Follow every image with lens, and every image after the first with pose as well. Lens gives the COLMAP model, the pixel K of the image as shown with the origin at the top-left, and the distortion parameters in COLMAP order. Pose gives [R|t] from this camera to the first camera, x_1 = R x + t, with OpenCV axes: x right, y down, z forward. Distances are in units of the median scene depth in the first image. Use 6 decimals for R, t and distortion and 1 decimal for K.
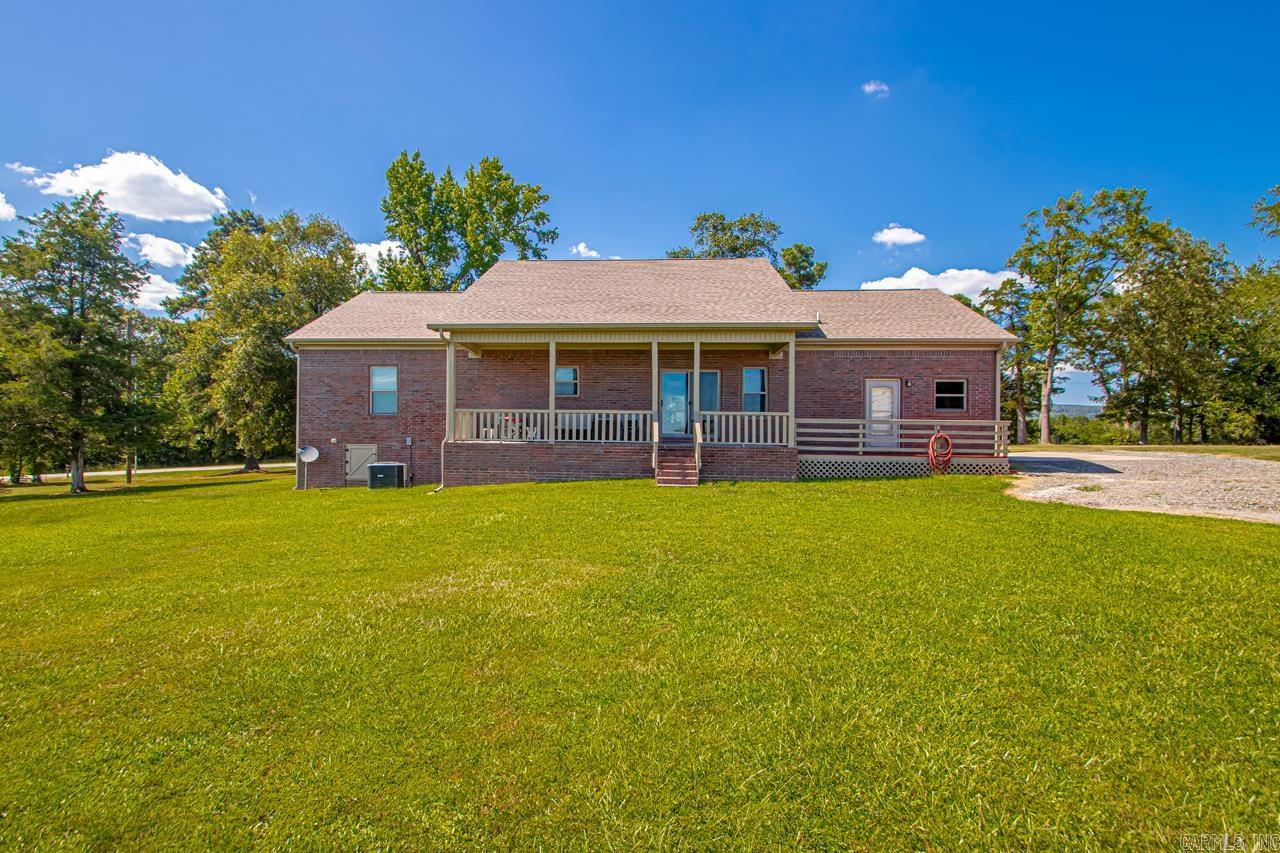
lens RADIAL K [[650.6, 0, 607.2], [0, 650.6, 435.2], [0, 0, 1]] dist [0.016301, -0.011633]
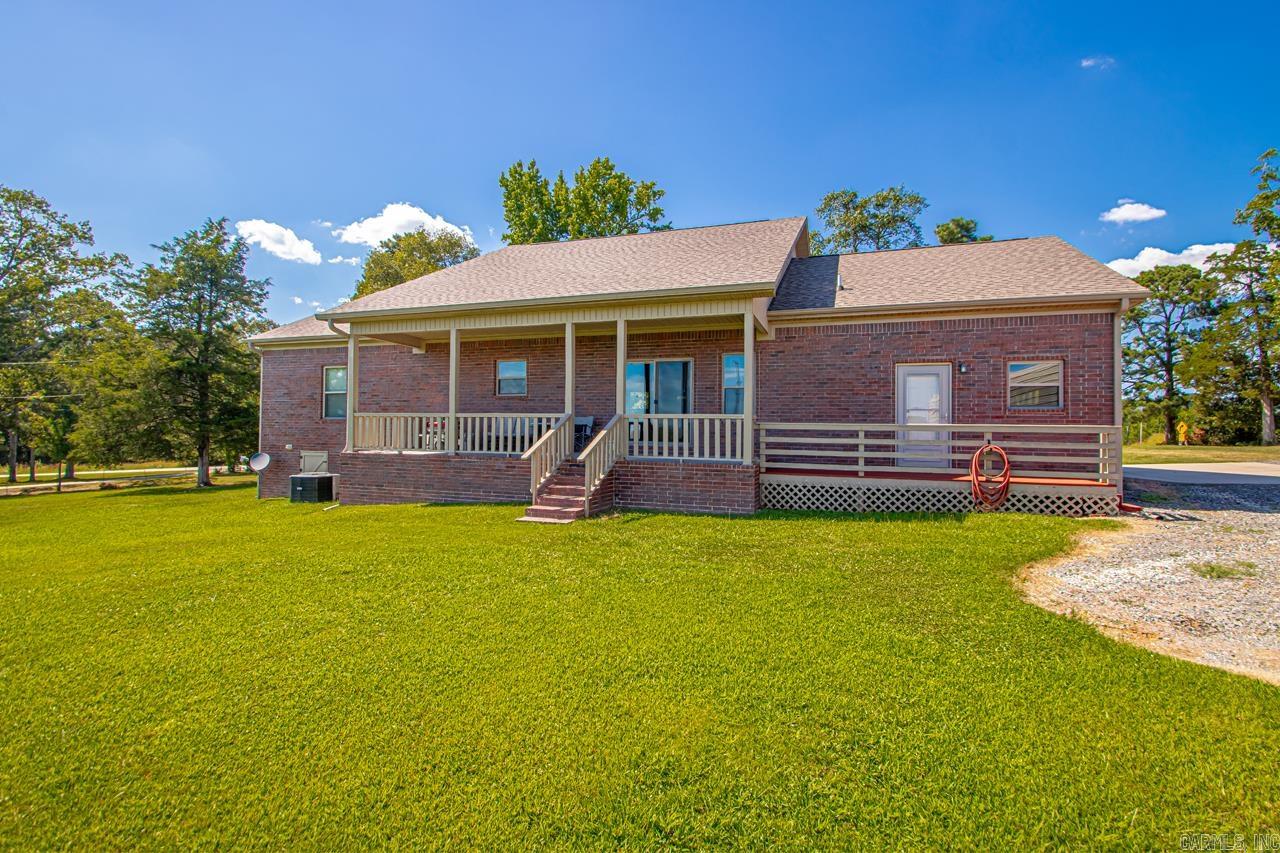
lens RADIAL K [[598.4, 0, 641.9], [0, 598.4, 422.0], [0, 0, 1]] dist [0.012745, -0.010333]
pose [[0.965145, -0.004153, -0.261682, 0.303477], [0.001315, 0.999938, -0.011020, -0.018087], [0.261712, 0.010292, 0.965091, 0.316744]]
